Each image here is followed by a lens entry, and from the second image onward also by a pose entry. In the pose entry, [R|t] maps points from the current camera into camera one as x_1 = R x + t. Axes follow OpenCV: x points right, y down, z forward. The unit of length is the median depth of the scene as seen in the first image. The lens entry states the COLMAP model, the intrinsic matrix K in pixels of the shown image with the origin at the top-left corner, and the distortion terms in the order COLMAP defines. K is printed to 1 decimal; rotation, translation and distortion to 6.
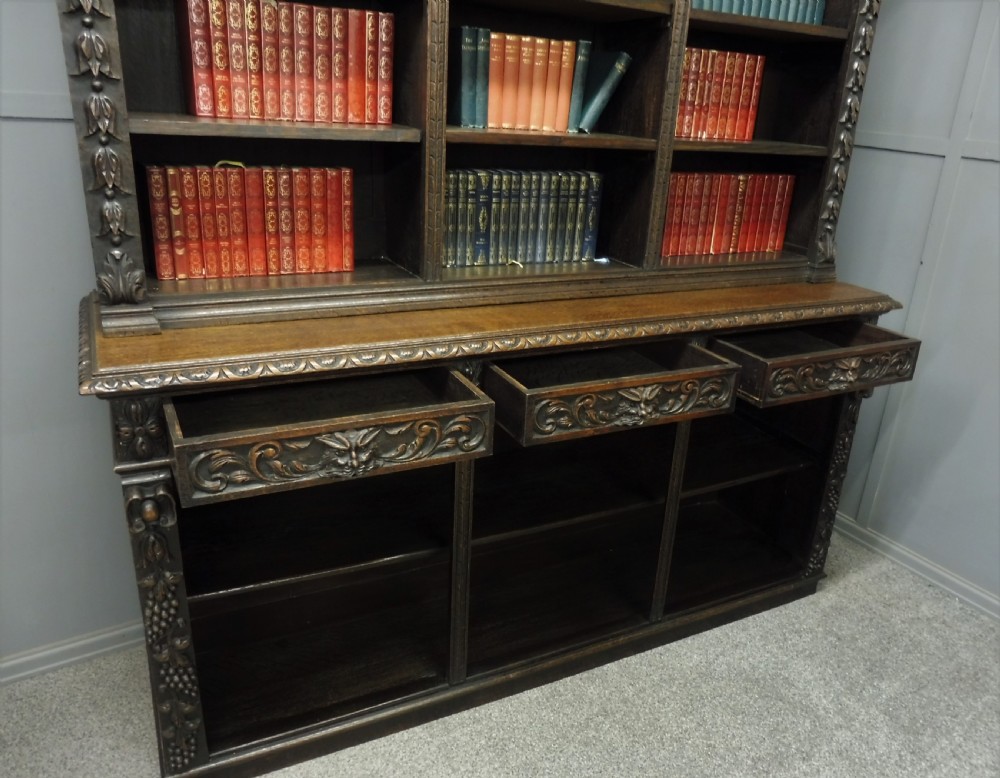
lens RADIAL K [[781.5, 0, 538.3], [0, 781.5, 412.3], [0, 0, 1]] dist [-0.050646, 0.022206]
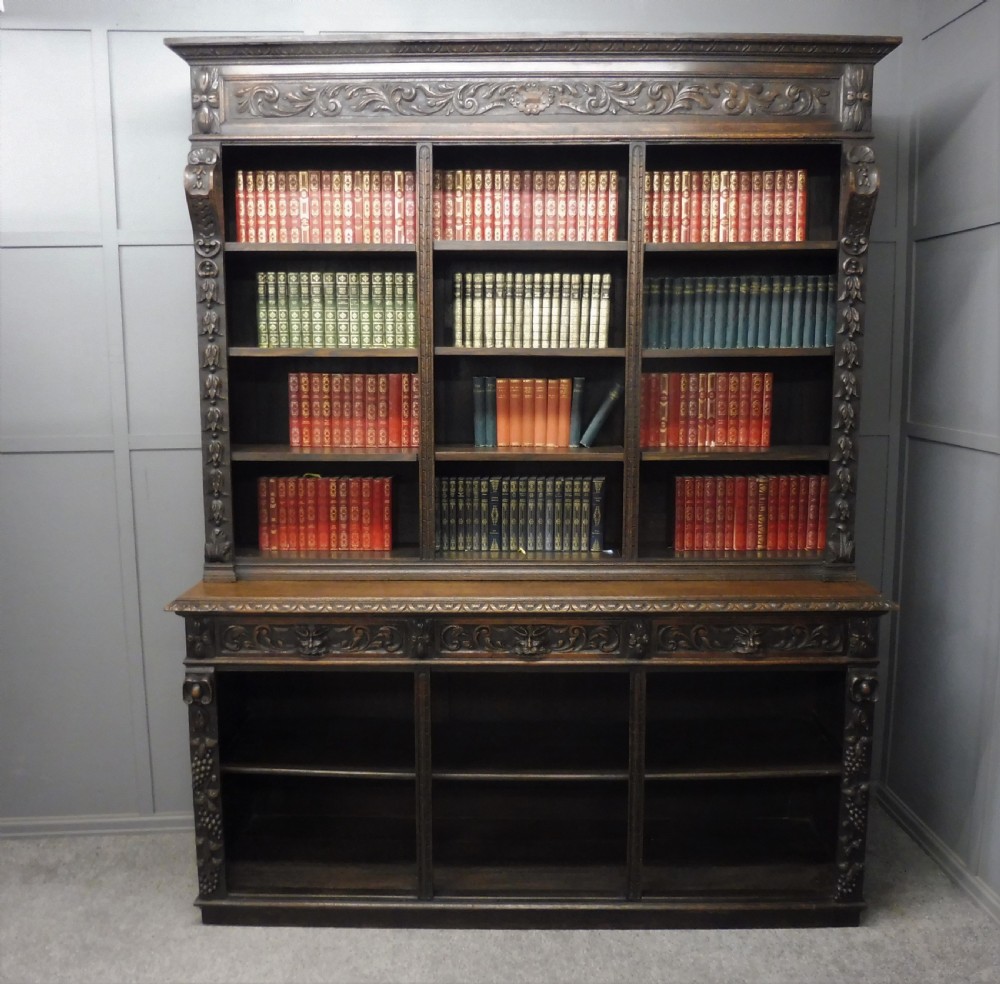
lens RADIAL K [[964.6, 0, 519.2], [0, 964.6, 485.4], [0, 0, 1]] dist [-0.042257, 0.000000]
pose [[0.871361, 0.002606, -0.490636, 0.778596], [-0.131094, 0.964867, -0.227696, 0.061447], [0.472805, 0.262725, 0.841089, -0.334454]]
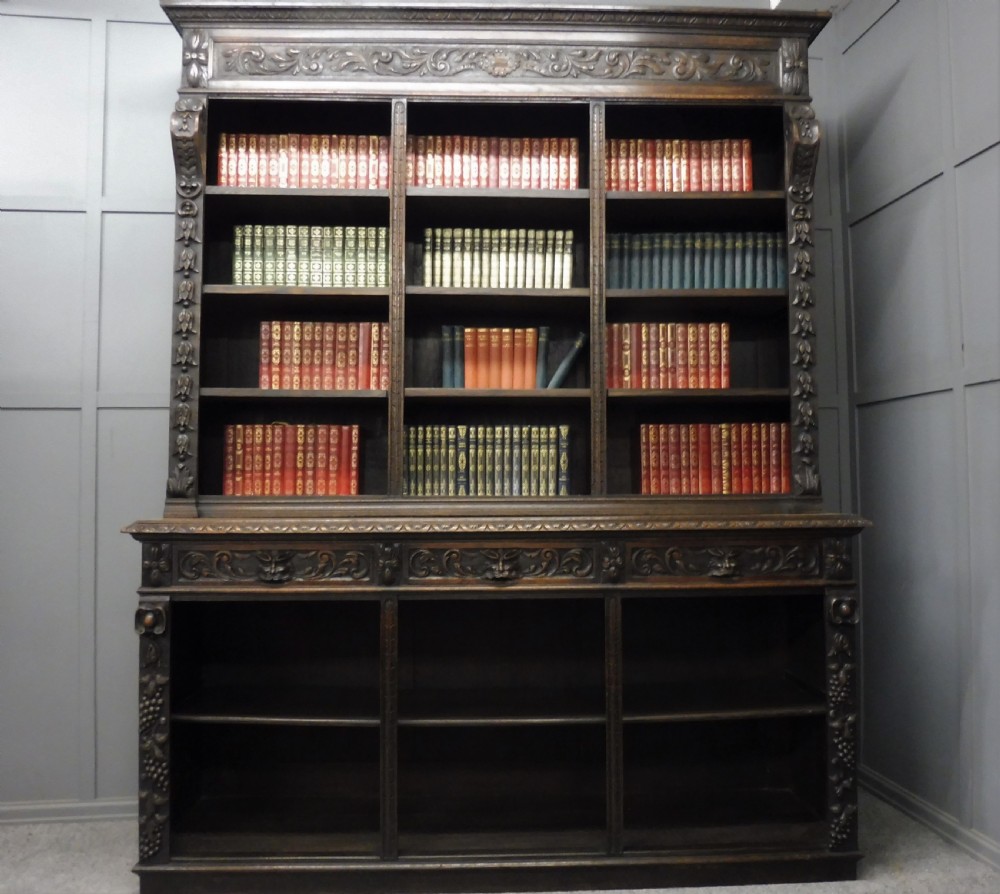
lens RADIAL K [[896.7, 0, 502.7], [0, 896.7, 439.4], [0, 0, 1]] dist [-0.034805, -0.022104]
pose [[0.891709, -0.090402, -0.443490, 0.678886], [-0.113106, 0.904254, -0.411743, 0.334761], [0.438250, 0.417316, 0.796106, -0.160970]]
